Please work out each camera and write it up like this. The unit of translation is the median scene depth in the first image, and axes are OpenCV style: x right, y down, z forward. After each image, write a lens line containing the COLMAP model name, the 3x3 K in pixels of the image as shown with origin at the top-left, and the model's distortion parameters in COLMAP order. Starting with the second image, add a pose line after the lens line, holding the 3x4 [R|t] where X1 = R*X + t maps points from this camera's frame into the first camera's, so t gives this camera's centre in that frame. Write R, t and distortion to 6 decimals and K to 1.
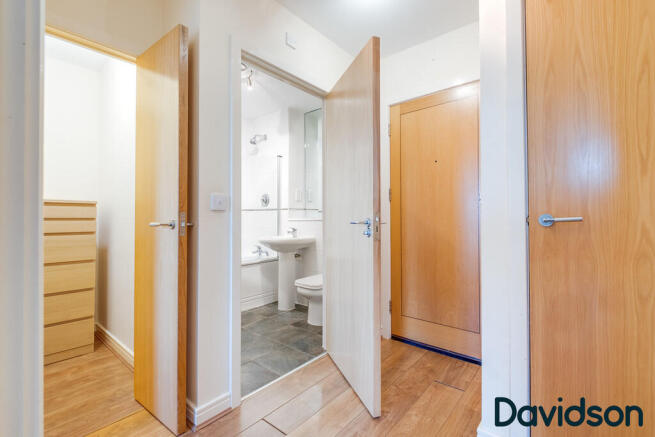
lens RADIAL K [[296.2, 0, 323.0], [0, 296.2, 214.9], [0, 0, 1]] dist [-0.001883, -0.000237]
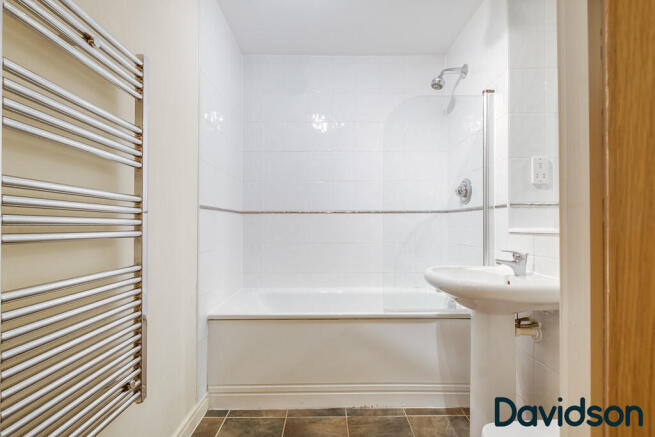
lens RADIAL K [[284.7, 0, 331.7], [0, 284.7, 226.5], [0, 0, 1]] dist [-0.009251, -0.000186]
pose [[0.660458, -0.001706, -0.750861, 0.023187], [0.021249, 0.999639, 0.016419, -0.002117], [0.750563, -0.026799, 0.660256, 0.526139]]
